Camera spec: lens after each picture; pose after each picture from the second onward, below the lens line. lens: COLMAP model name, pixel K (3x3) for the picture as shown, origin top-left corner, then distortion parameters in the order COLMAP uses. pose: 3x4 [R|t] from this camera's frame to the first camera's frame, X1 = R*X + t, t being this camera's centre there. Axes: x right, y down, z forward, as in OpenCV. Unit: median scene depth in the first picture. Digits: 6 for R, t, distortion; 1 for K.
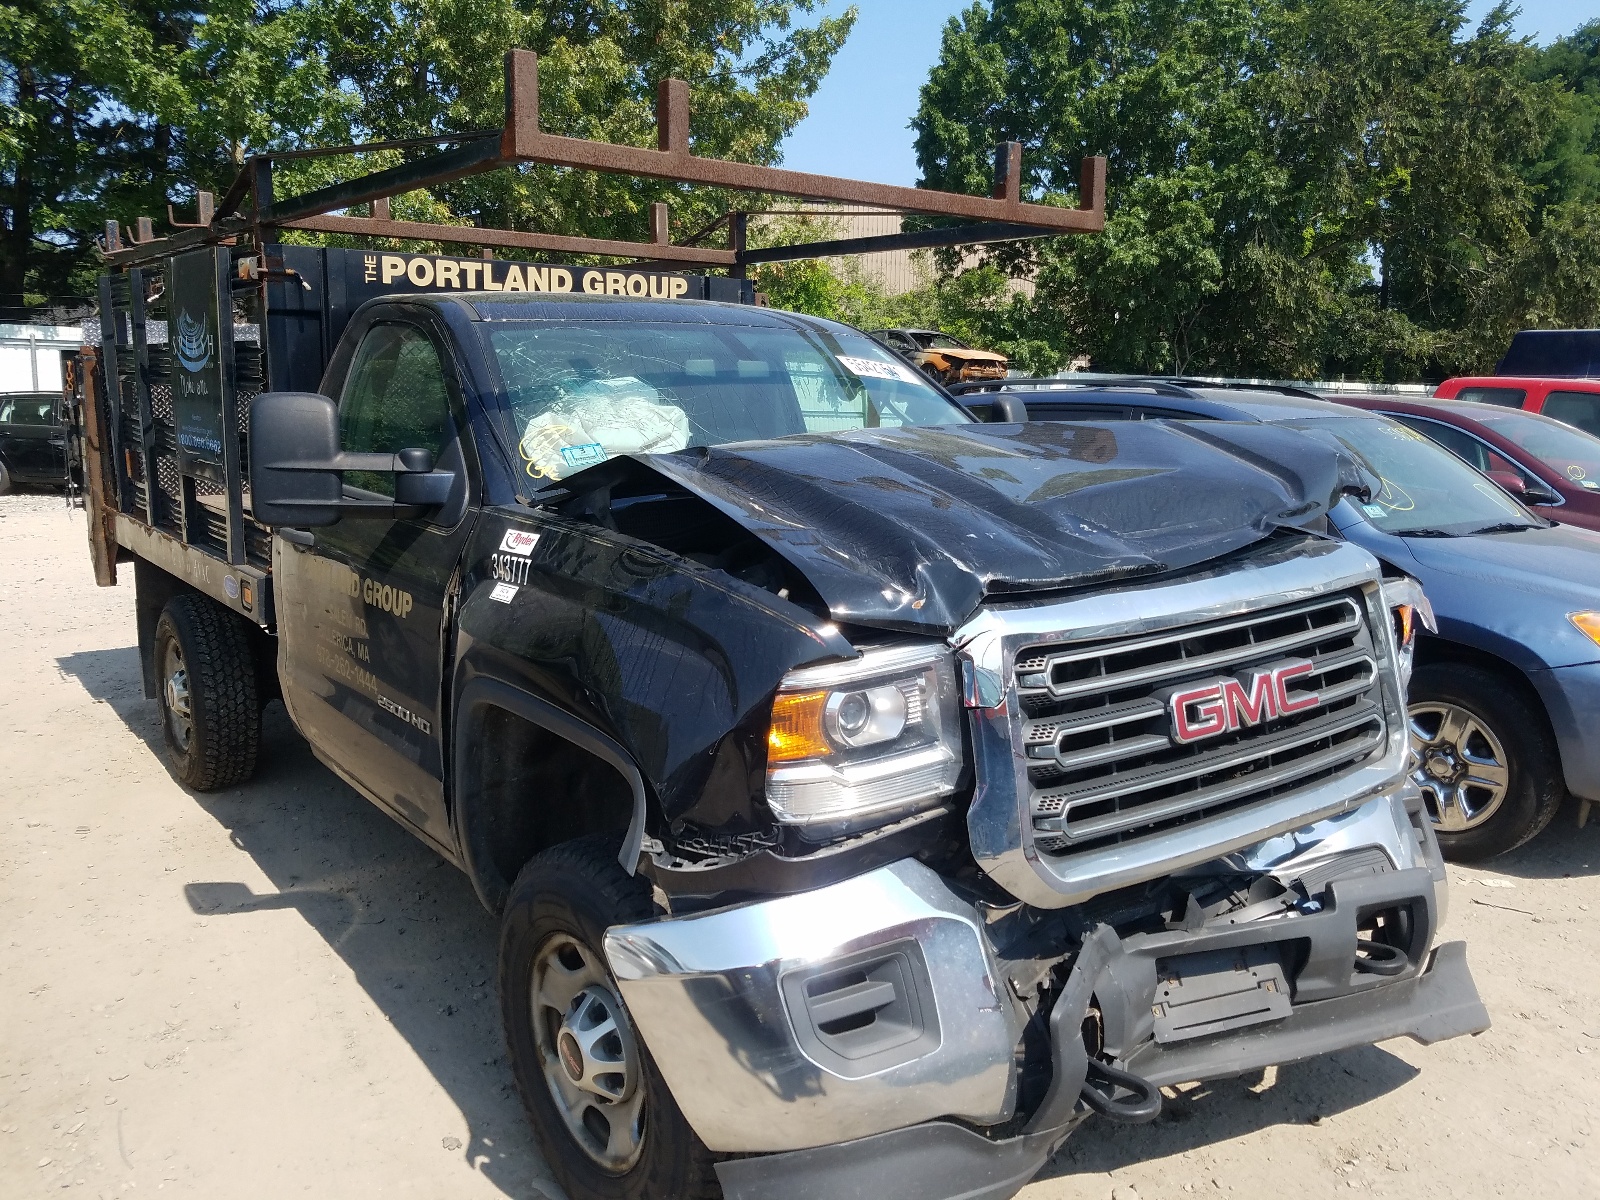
lens RADIAL K [[1277.3, 0, 806.5], [0, 1277.3, 600.3], [0, 0, 1]] dist [0.002775, -0.003962]
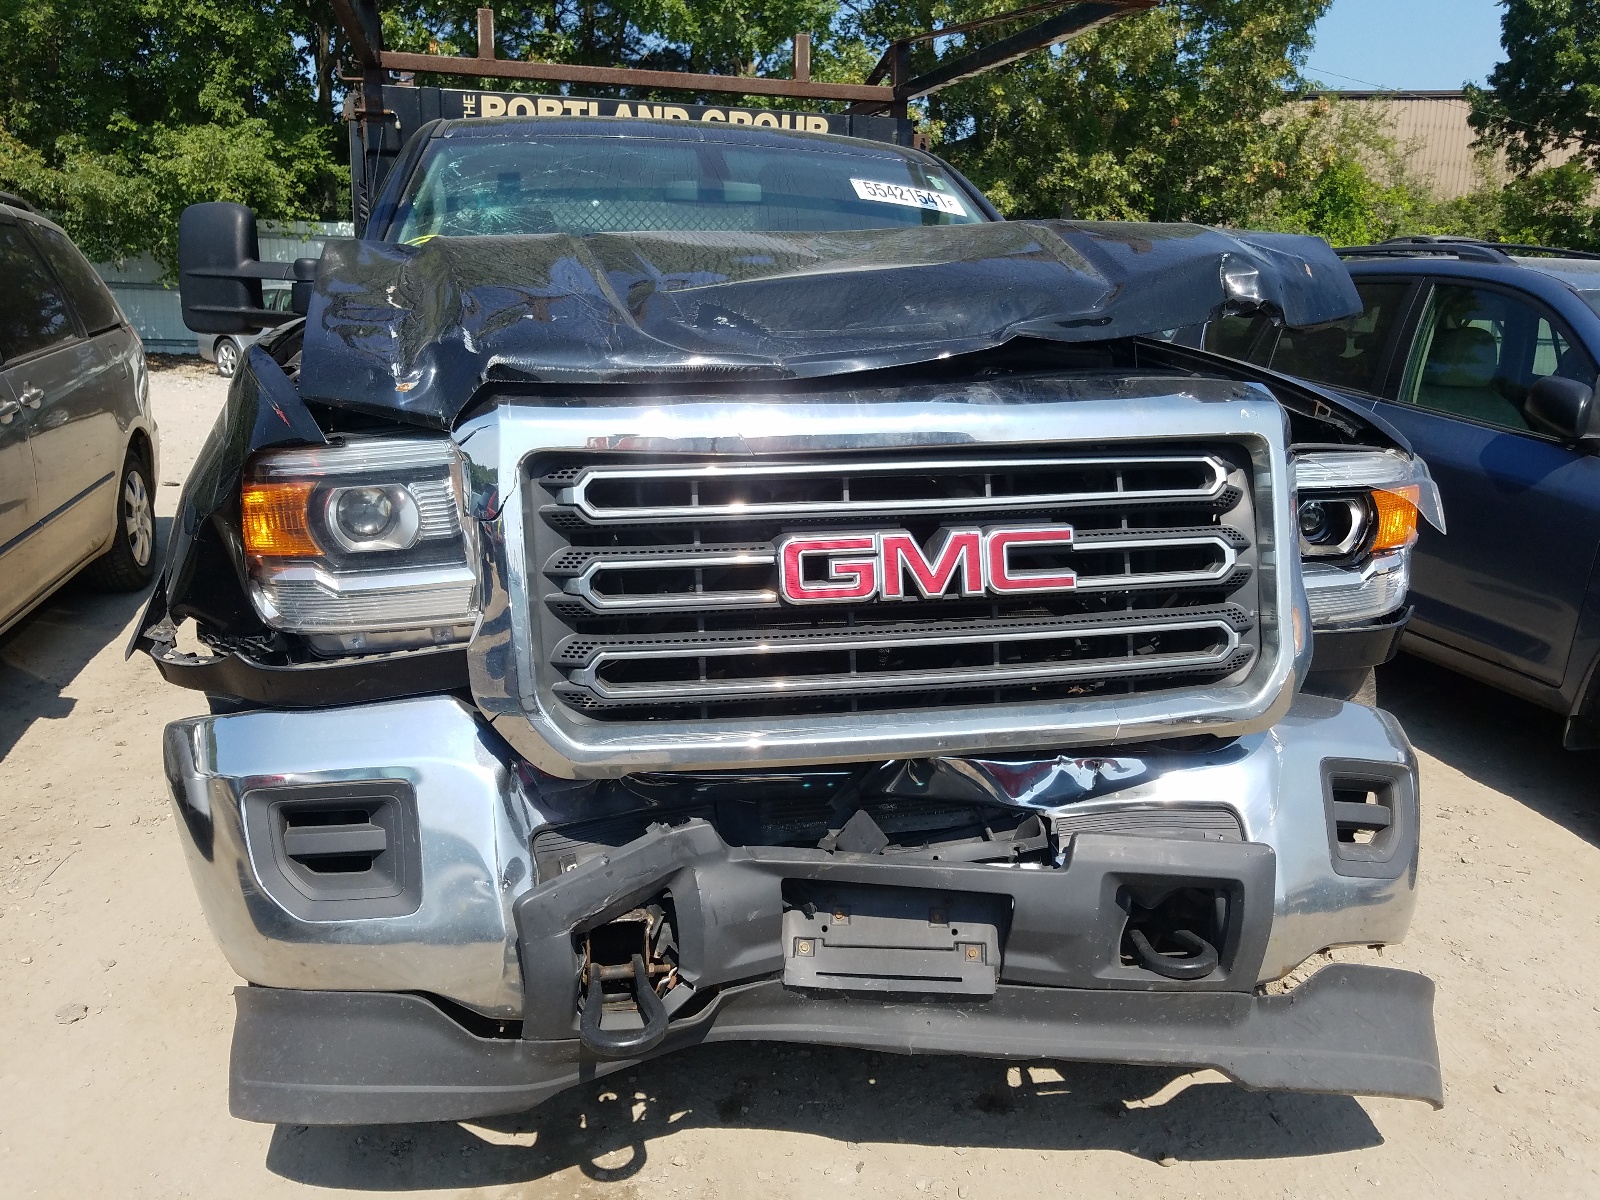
lens RADIAL K [[1277.3, 0, 806.5], [0, 1277.3, 600.3], [0, 0, 1]] dist [0.002775, -0.003962]
pose [[0.910935, 0.107183, -0.398384, 0.530382], [-0.084855, 0.993692, 0.073319, 0.045923], [0.403729, -0.032984, 0.914284, 0.263095]]
